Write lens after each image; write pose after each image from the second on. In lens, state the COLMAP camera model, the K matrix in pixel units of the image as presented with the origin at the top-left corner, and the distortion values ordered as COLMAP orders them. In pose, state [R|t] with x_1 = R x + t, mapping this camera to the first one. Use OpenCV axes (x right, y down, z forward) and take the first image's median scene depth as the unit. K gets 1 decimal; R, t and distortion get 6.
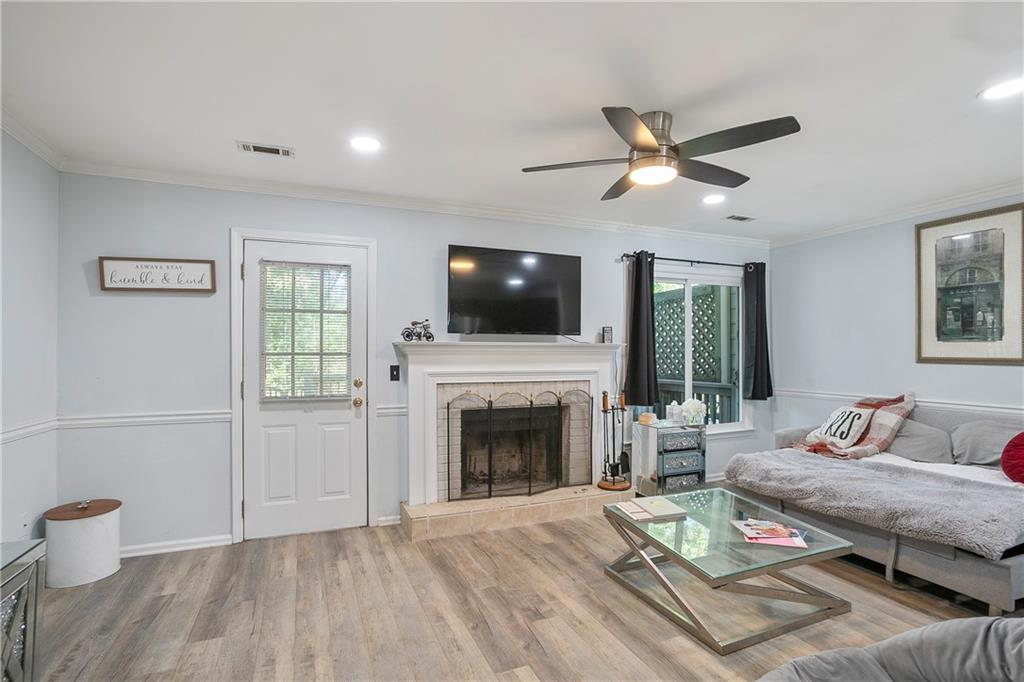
lens RADIAL K [[503.5, 0, 509.9], [0, 503.5, 345.6], [0, 0, 1]] dist [-0.054545, 0.029773]
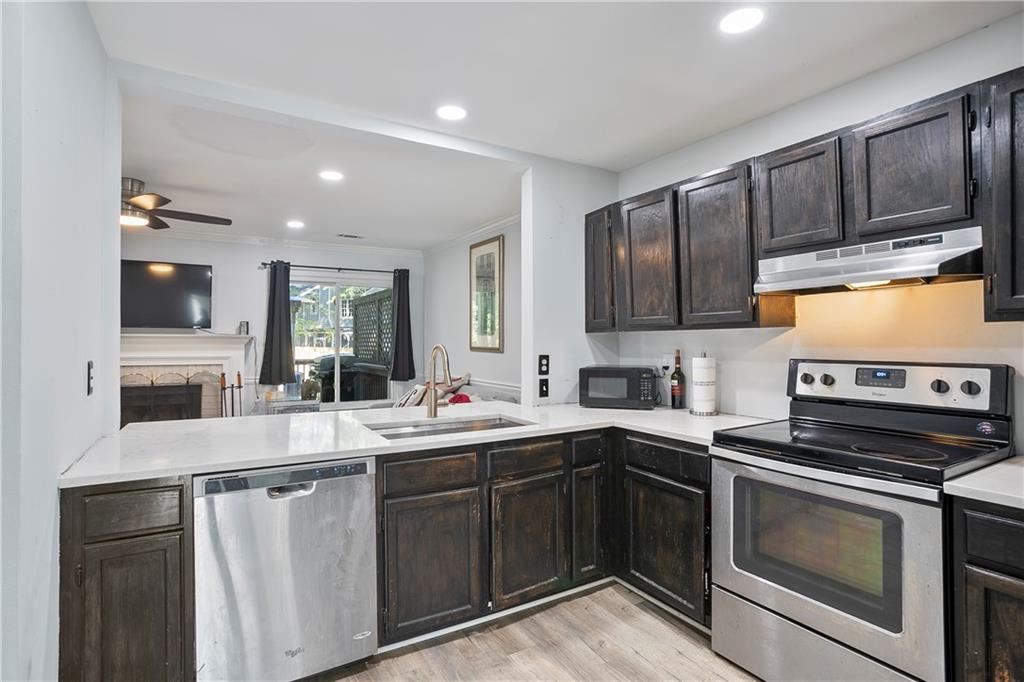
lens RADIAL K [[511.7, 0, 505.8], [0, 511.7, 340.7], [0, 0, 1]] dist [-0.057833, 0.036984]
pose [[0.990388, 0.002770, 0.138293, 0.759503], [-0.004422, 0.999922, 0.011641, -0.009091], [-0.138250, -0.012140, 0.990323, -0.372941]]
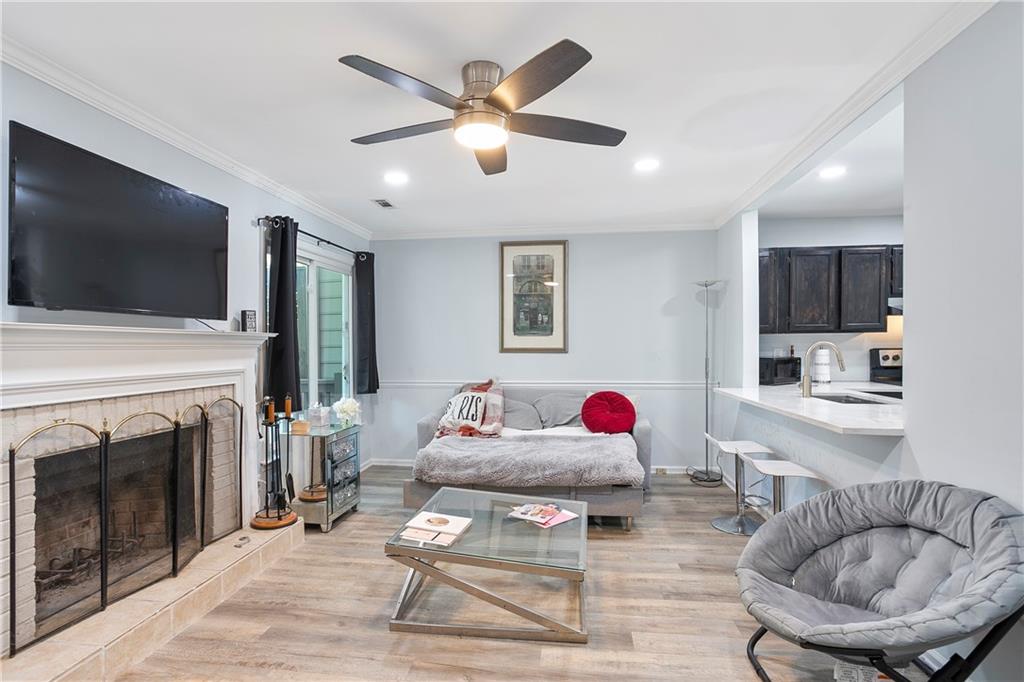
lens RADIAL K [[511.7, 0, 505.8], [0, 511.7, 340.7], [0, 0, 1]] dist [-0.057833, 0.036984]
pose [[0.505241, 0.004796, 0.862965, -0.294839], [-0.005582, 0.999982, -0.002289, 0.007965], [-0.862960, -0.003661, 0.505259, 0.342117]]
